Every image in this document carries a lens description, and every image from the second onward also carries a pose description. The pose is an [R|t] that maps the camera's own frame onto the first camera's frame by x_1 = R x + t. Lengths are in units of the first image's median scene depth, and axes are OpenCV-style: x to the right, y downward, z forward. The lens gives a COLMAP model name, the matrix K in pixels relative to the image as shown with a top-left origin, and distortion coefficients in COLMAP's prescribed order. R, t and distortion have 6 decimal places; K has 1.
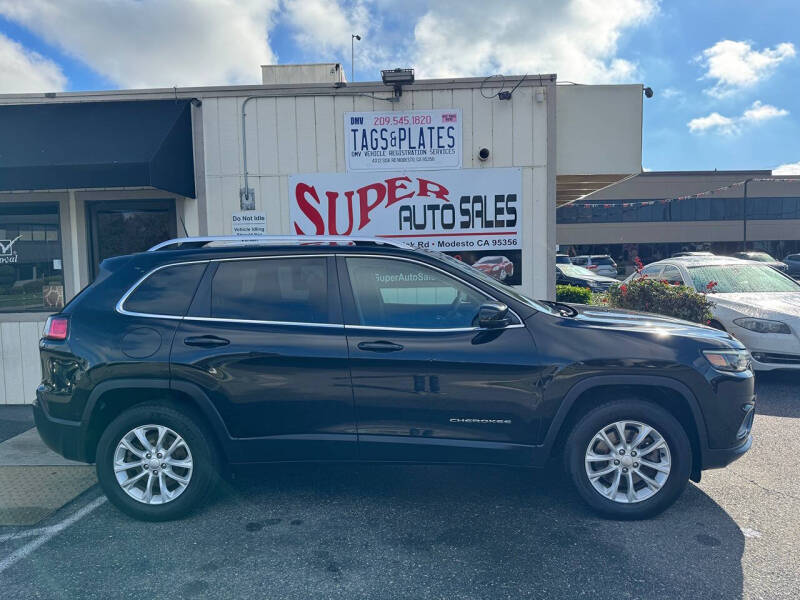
lens RADIAL K [[573.5, 0, 400.0], [0, 573.5, 300.0], [0, 0, 1]] dist [0.099999, -0.147112]
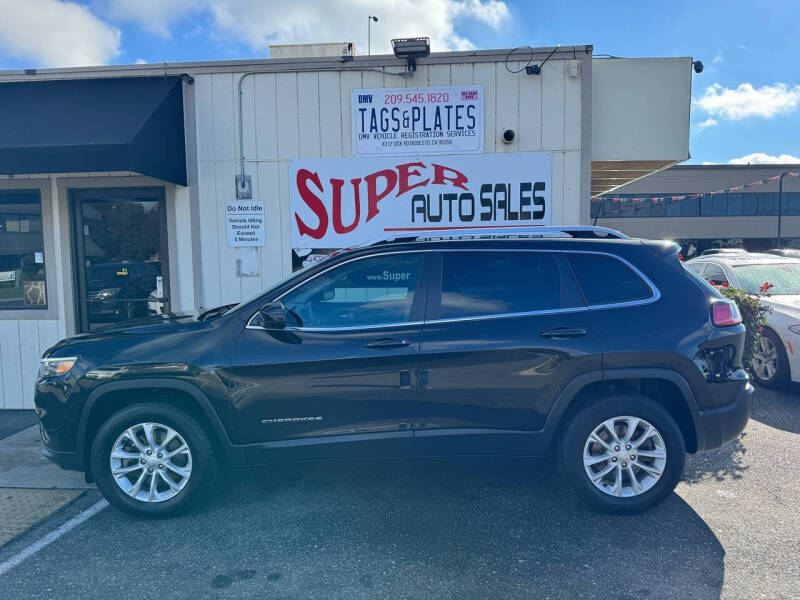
lens RADIAL K [[573.5, 0, 400.0], [0, 573.5, 300.0], [0, 0, 1]] dist [0.099999, -0.147112]
pose [[0.999294, 0.010548, -0.036050, 0.014233], [-0.010201, 0.999900, 0.009787, -0.009790], [0.036150, -0.009412, 0.999302, 0.108116]]
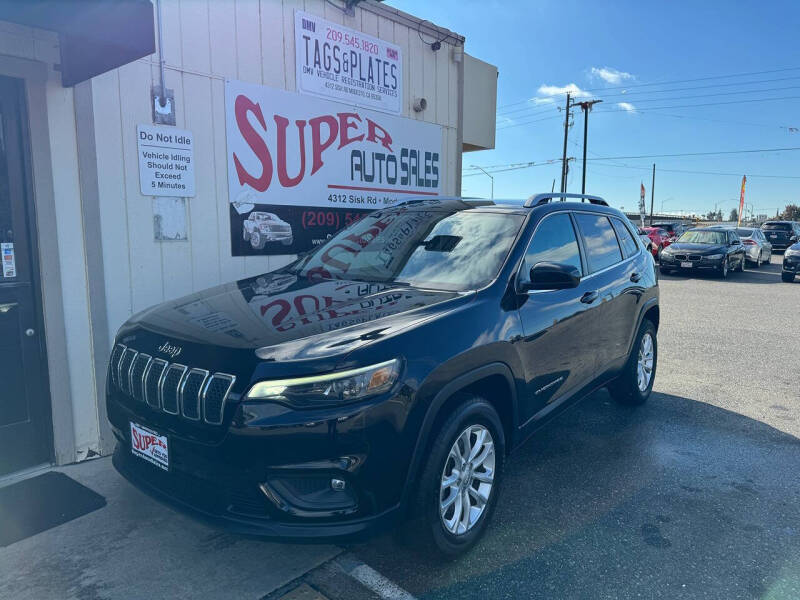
lens RADIAL K [[564.1, 0, 401.3], [0, 564.1, 305.1], [0, 0, 1]] dist [0.095544, -0.232521]
pose [[0.634672, -0.080117, 0.768618, -0.585163], [0.038003, 0.996644, 0.072505, -0.001898], [-0.771847, -0.016807, 0.635586, 0.439137]]
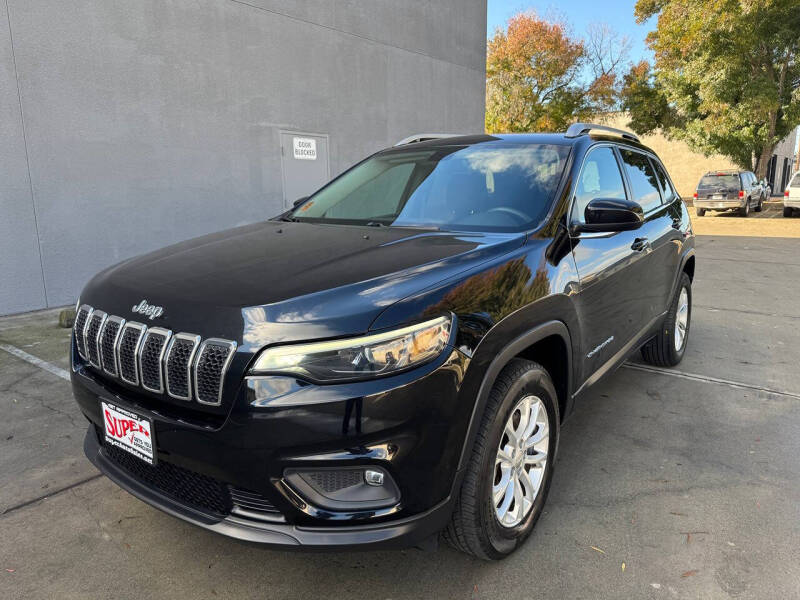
lens RADIAL K [[575.0, 0, 399.7], [0, 575.0, 308.0], [0, 0, 1]] dist [-0.023584, 0.002509]
pose [[0.611663, -0.142310, 0.778213, -0.543723], [0.049895, 0.988669, 0.141579, 0.013698], [-0.789543, -0.047769, 0.611833, 0.516648]]
